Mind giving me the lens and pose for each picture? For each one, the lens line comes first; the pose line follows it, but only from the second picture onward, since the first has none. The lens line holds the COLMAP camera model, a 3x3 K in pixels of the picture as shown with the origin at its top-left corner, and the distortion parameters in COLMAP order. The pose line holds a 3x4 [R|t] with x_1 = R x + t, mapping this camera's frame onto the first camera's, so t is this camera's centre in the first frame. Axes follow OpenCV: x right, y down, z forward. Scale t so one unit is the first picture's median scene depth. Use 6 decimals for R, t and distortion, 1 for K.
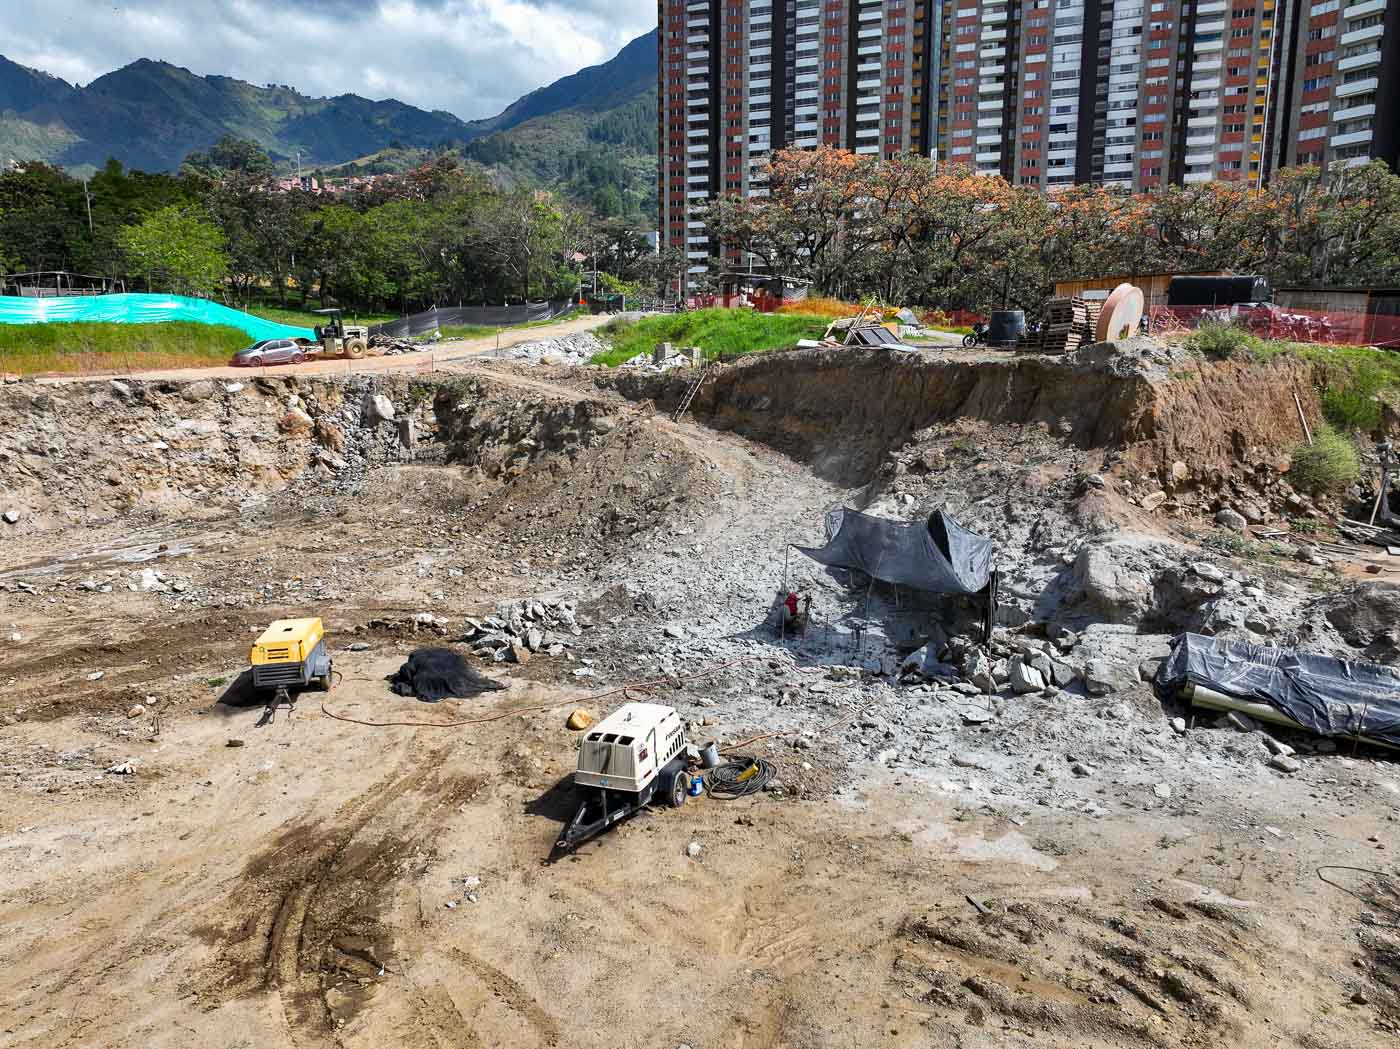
lens RADIAL K [[971.1, 0, 694.3], [0, 971.1, 525.8], [0, 0, 1]] dist [0.006805, 0.001832]
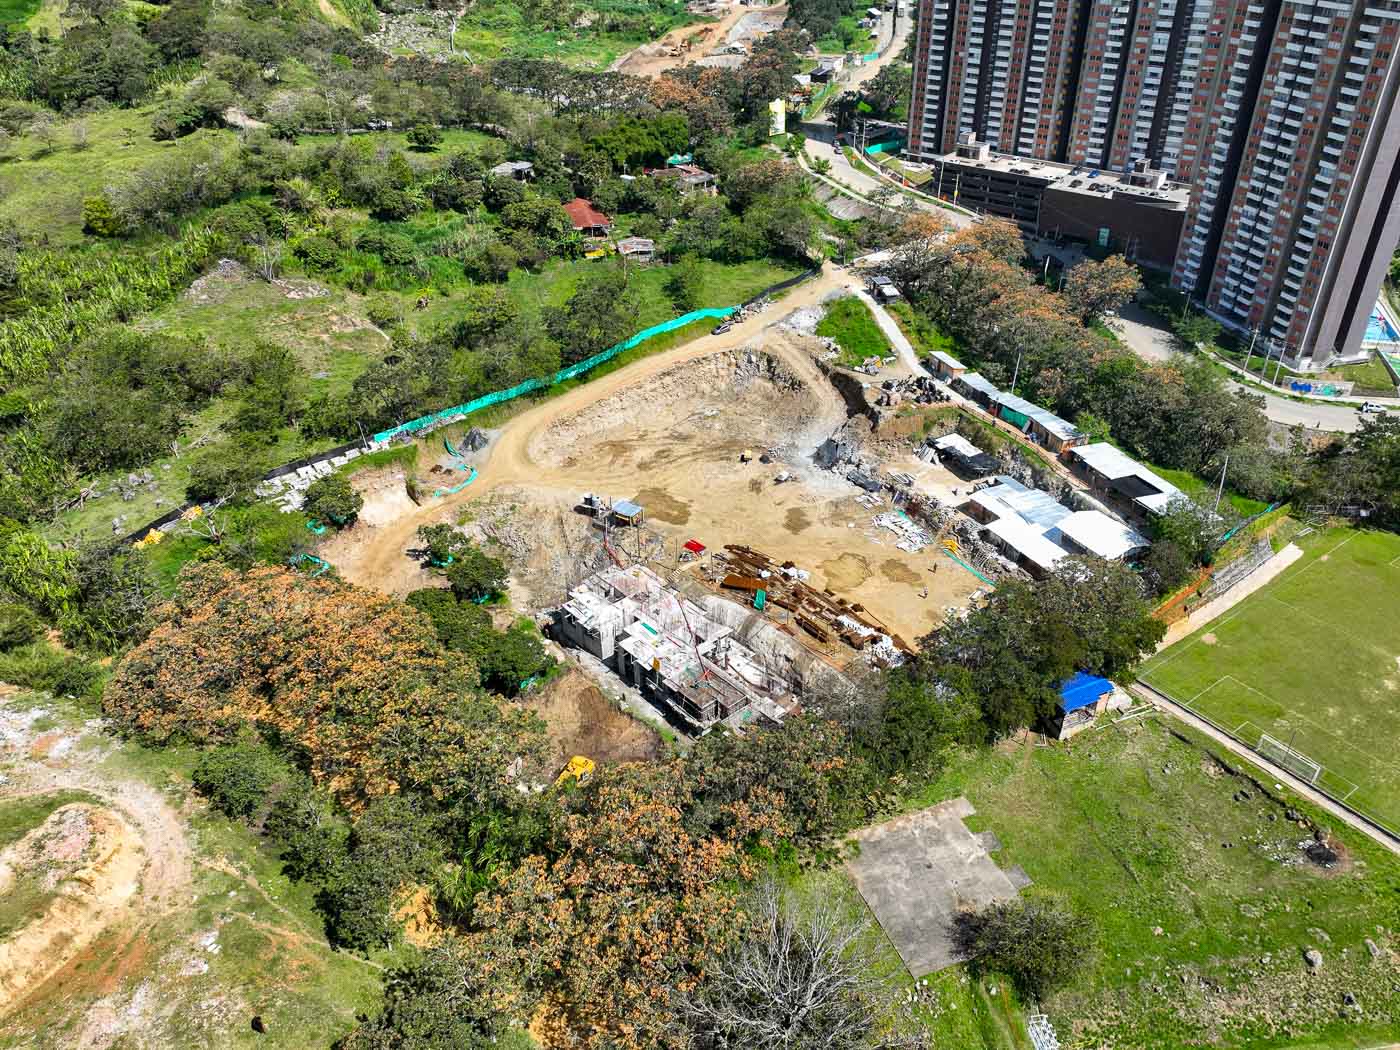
lens RADIAL K [[1047.7, 0, 706.8], [0, 1047.7, 530.3], [0, 0, 1]] dist [0.006733, -0.000189]
pose [[0.953074, 0.154606, -0.260281, 0.242561], [-0.035755, 0.911230, 0.410343, -0.427137], [0.300617, -0.381781, 0.873998, -1.038024]]
